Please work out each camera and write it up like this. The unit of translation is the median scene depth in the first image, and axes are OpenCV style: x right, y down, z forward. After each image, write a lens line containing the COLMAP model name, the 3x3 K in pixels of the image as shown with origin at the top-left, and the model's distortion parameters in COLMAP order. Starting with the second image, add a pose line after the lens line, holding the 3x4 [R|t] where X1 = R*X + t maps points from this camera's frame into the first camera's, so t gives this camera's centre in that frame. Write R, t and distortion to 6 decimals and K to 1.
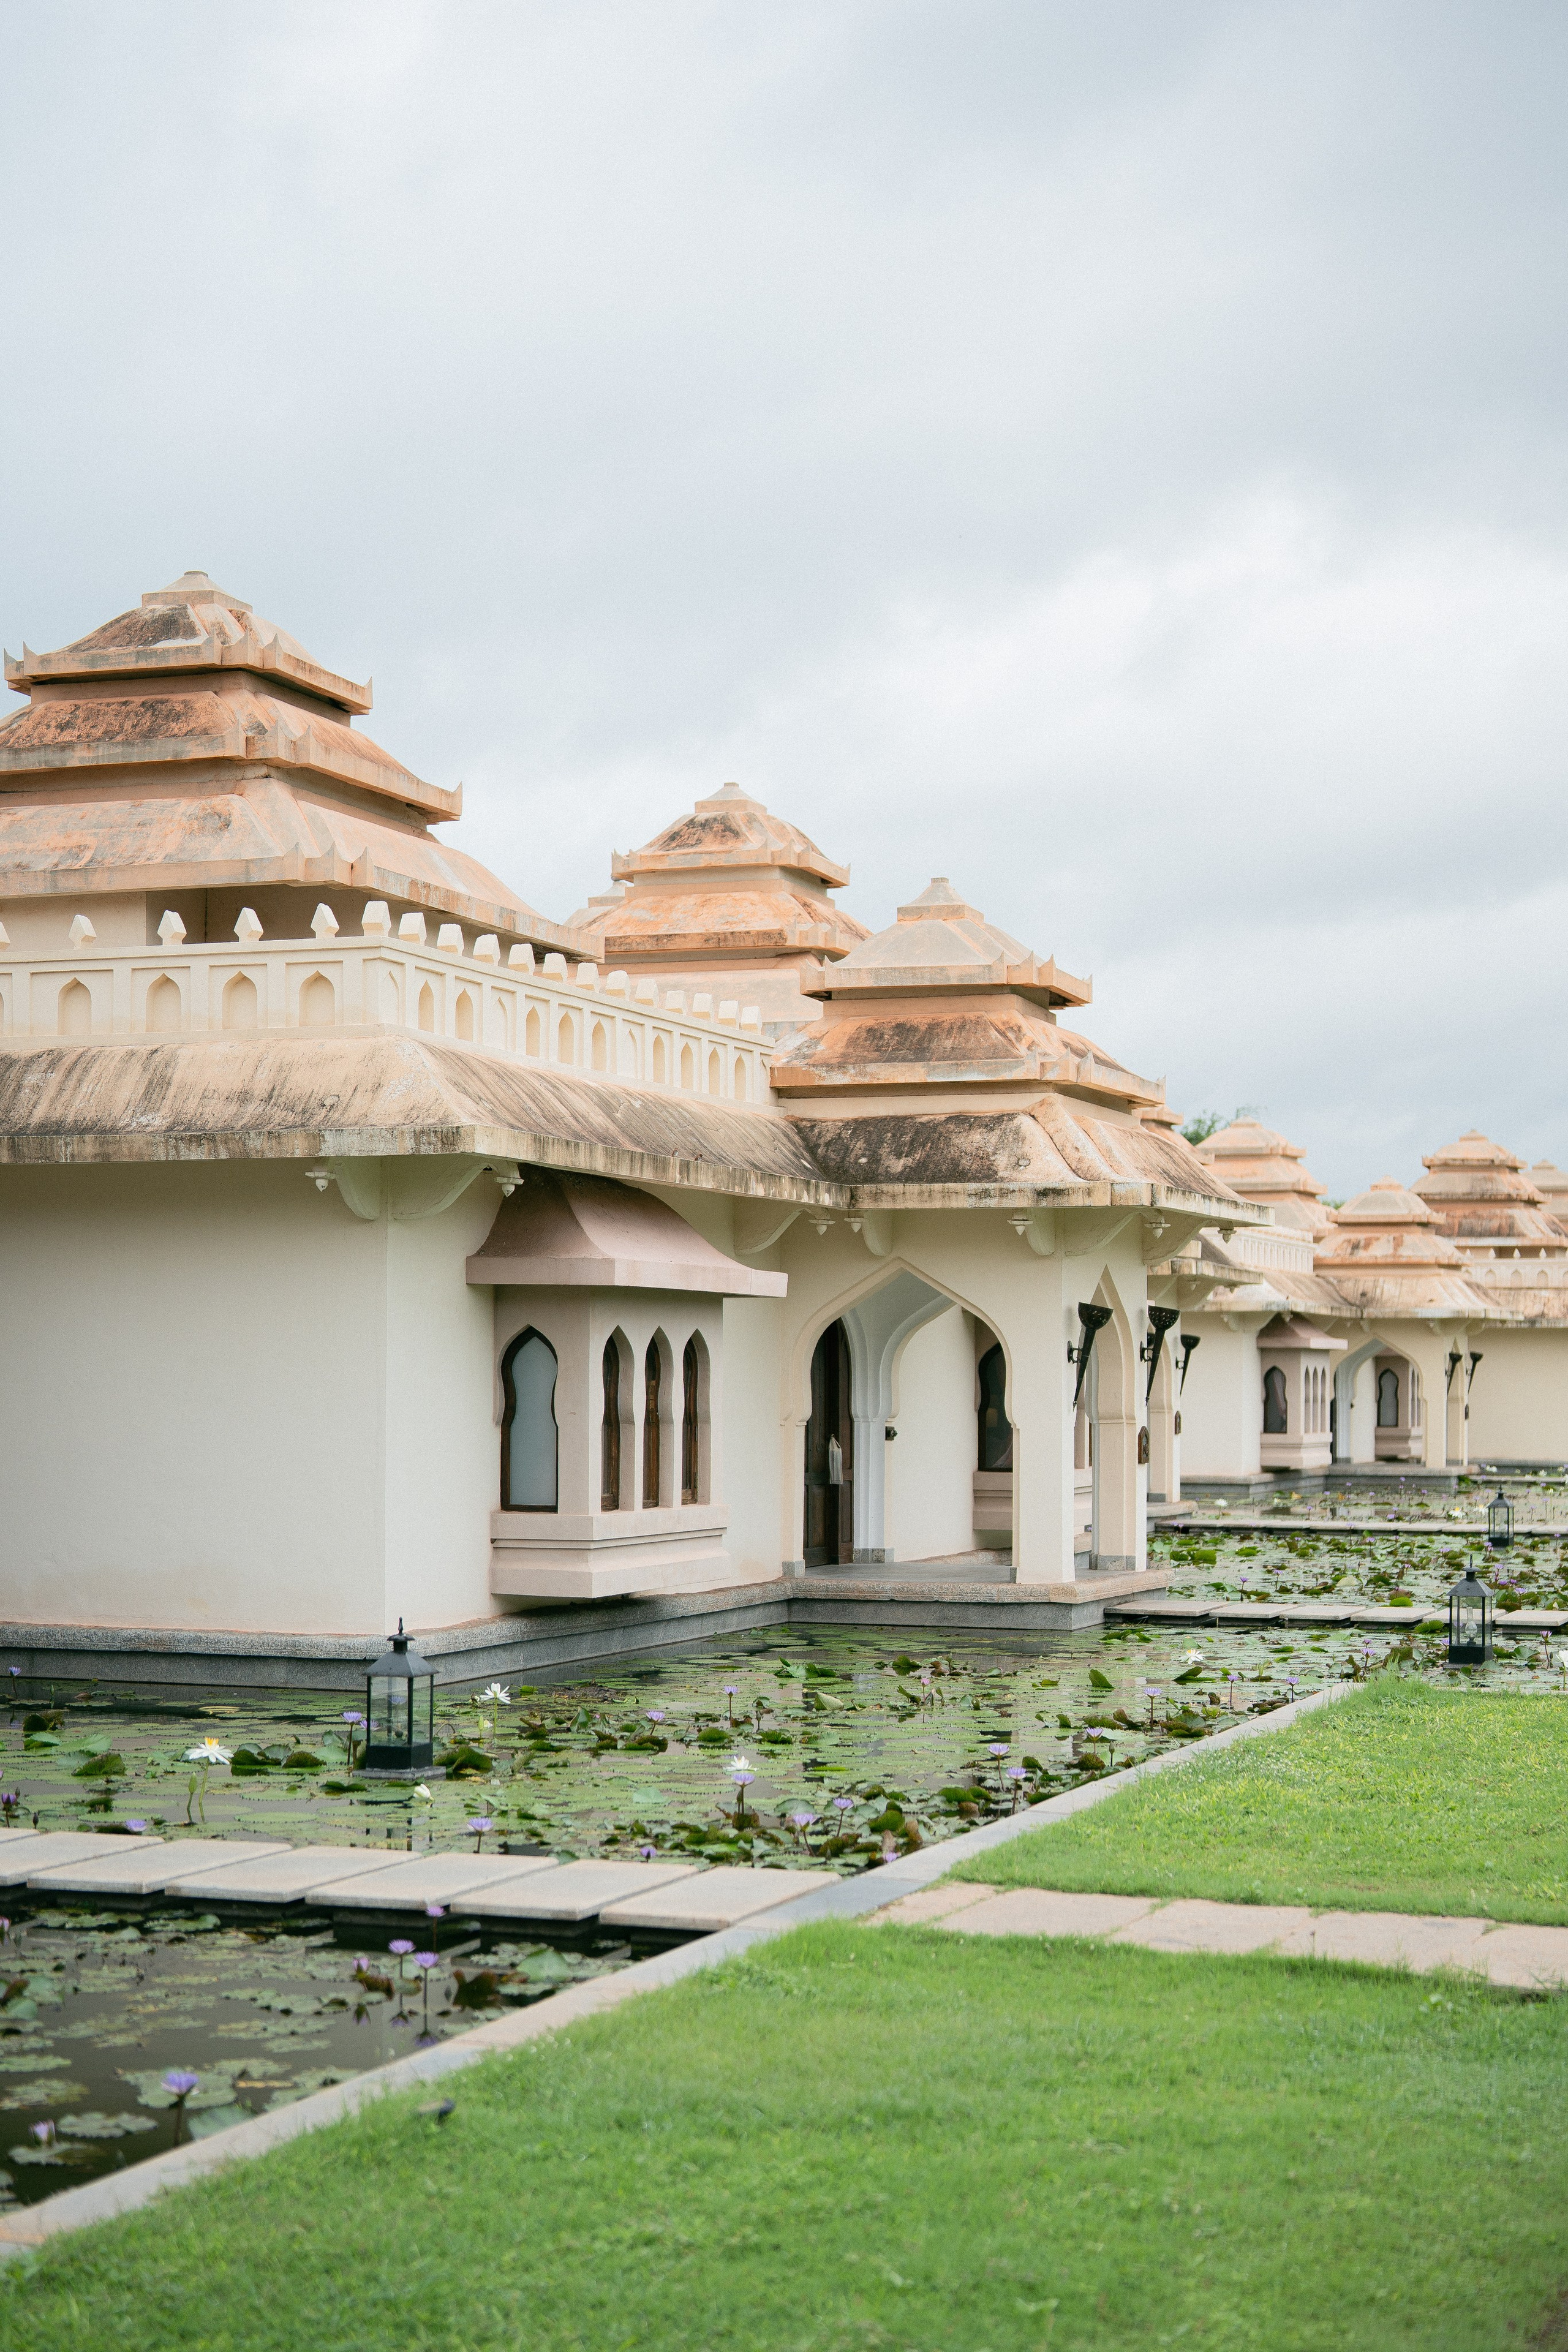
lens RADIAL K [[4233.8, 0, 781.5], [0, 4233.8, 1181.0], [0, 0, 1]] dist [0.010566, 0.000000]
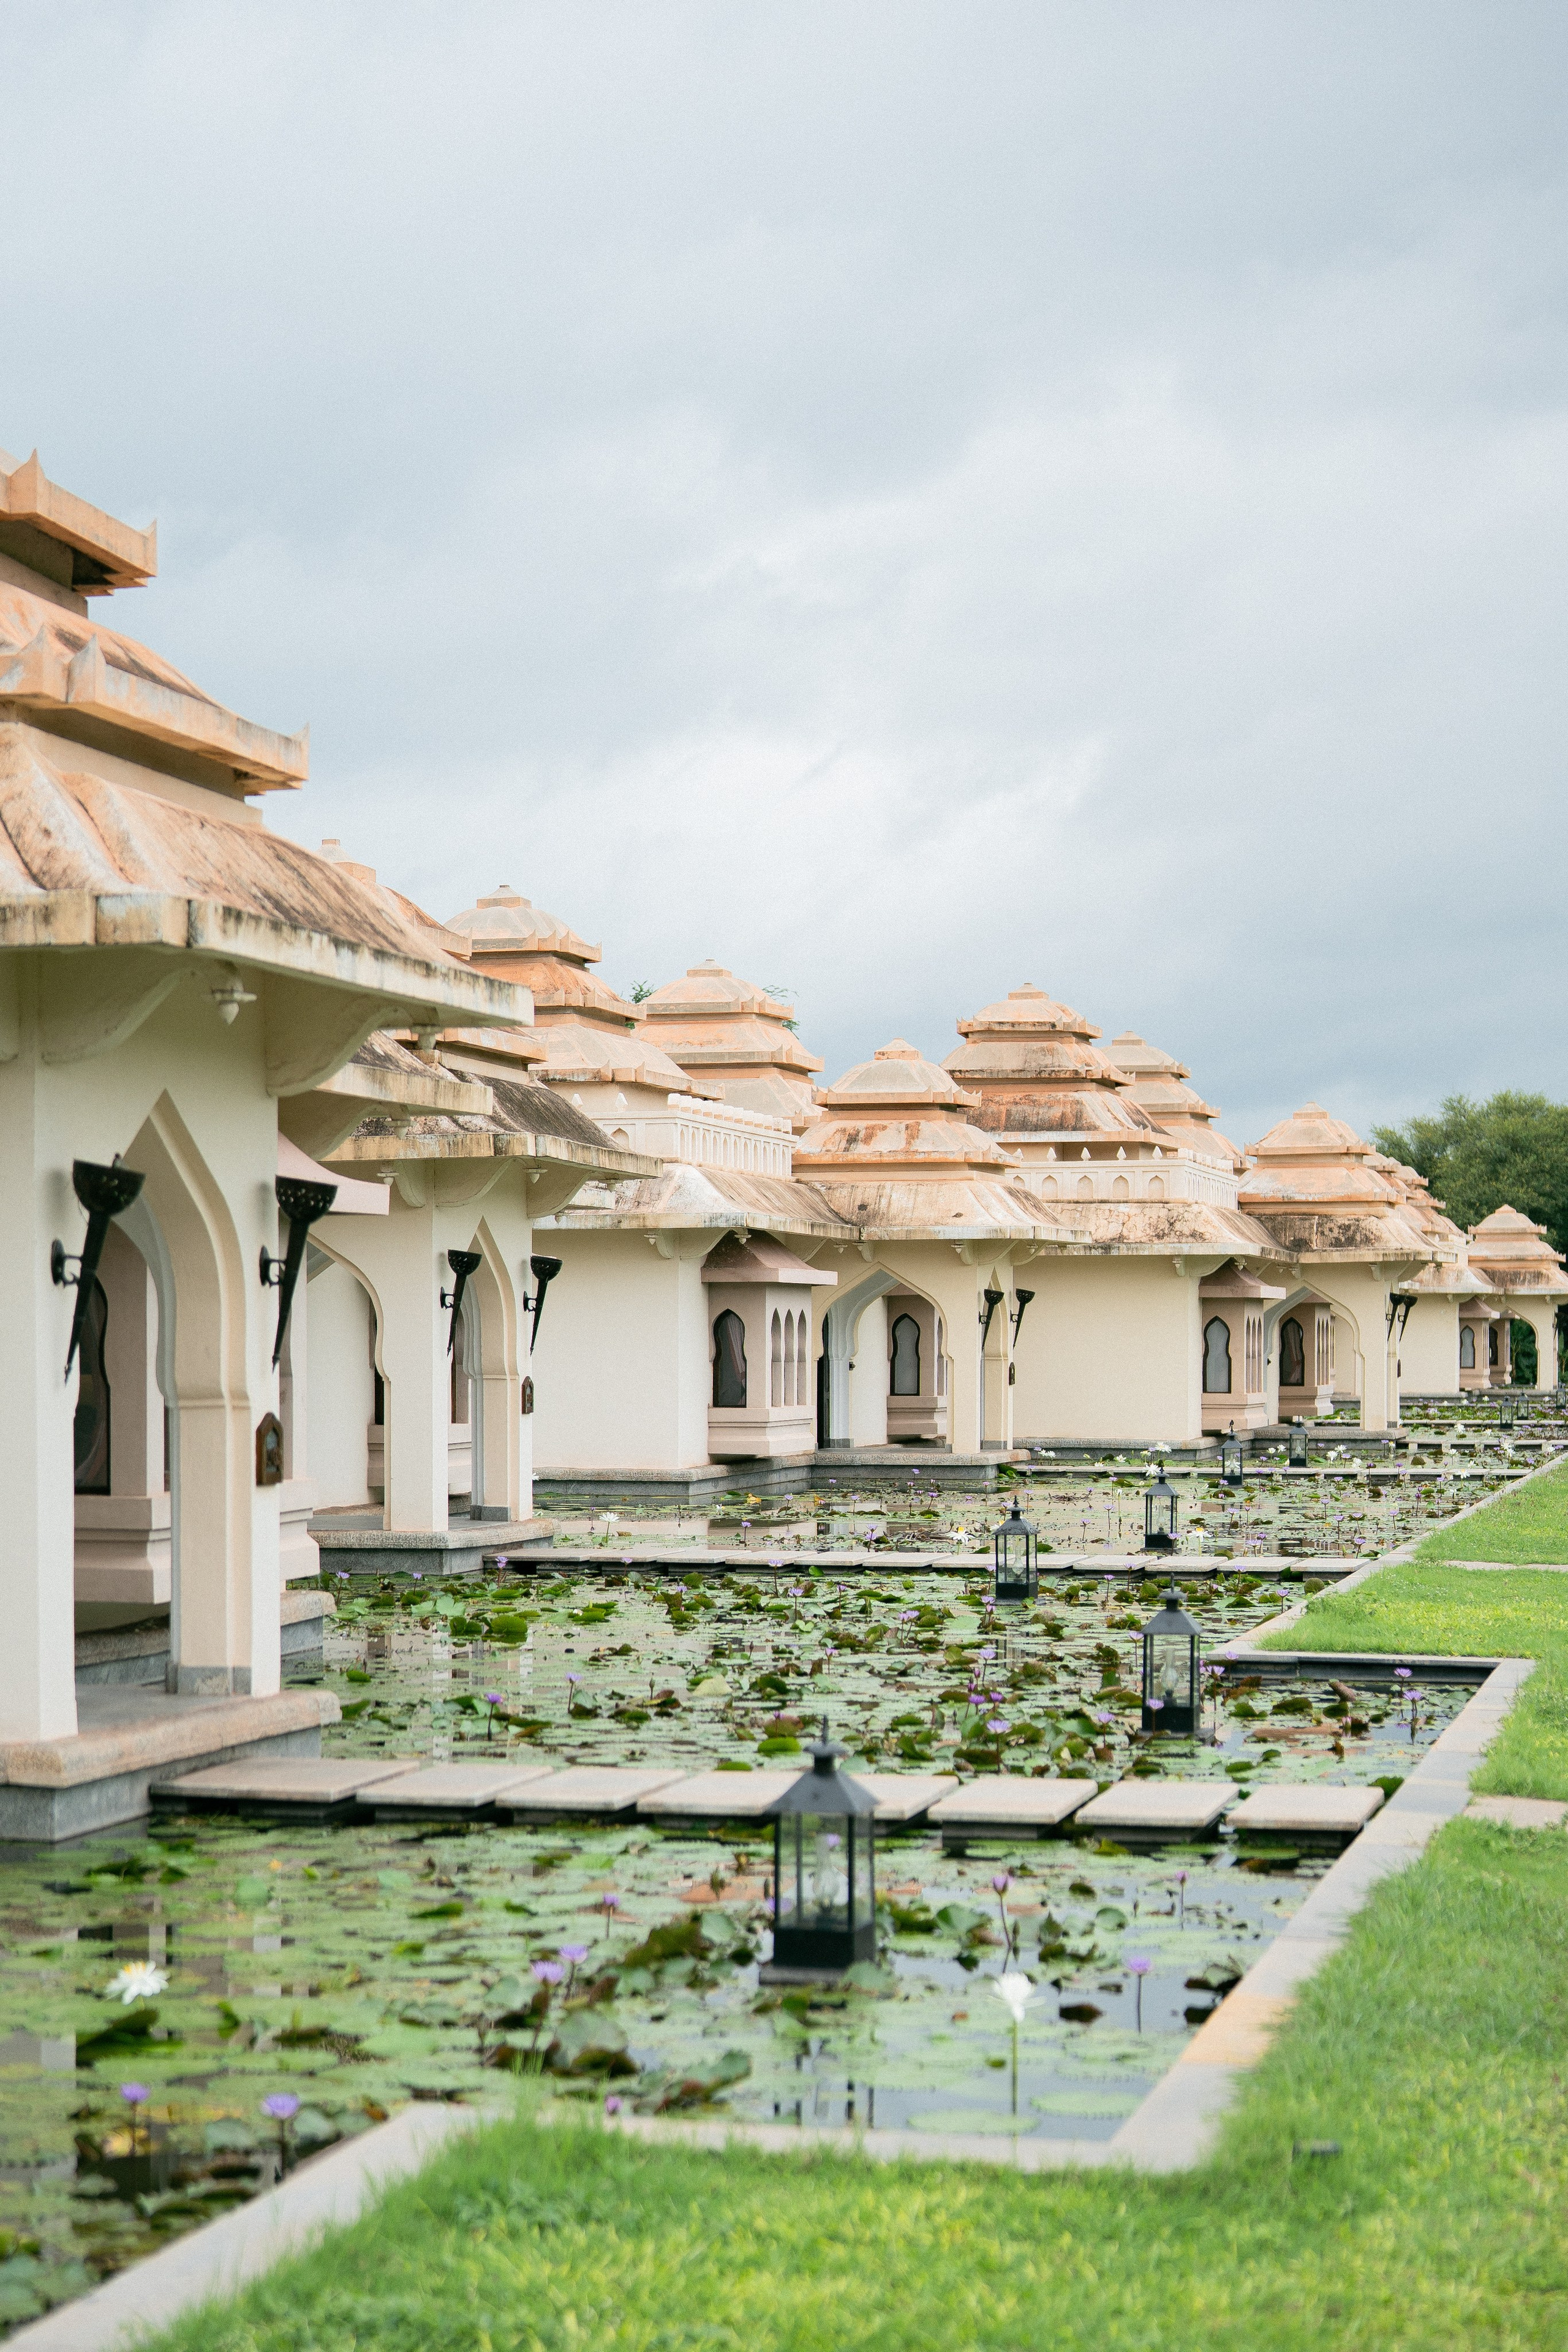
lens RADIAL K [[4233.8, 0, 785.4], [0, 4233.8, 1175.6], [0, 0, 1]] dist [0.010566, 0.000000]
pose [[0.996394, -0.001325, 0.084832, 0.065269], [0.000612, 0.999964, 0.008440, 0.015685], [-0.084840, -0.008358, 0.996360, 0.304036]]
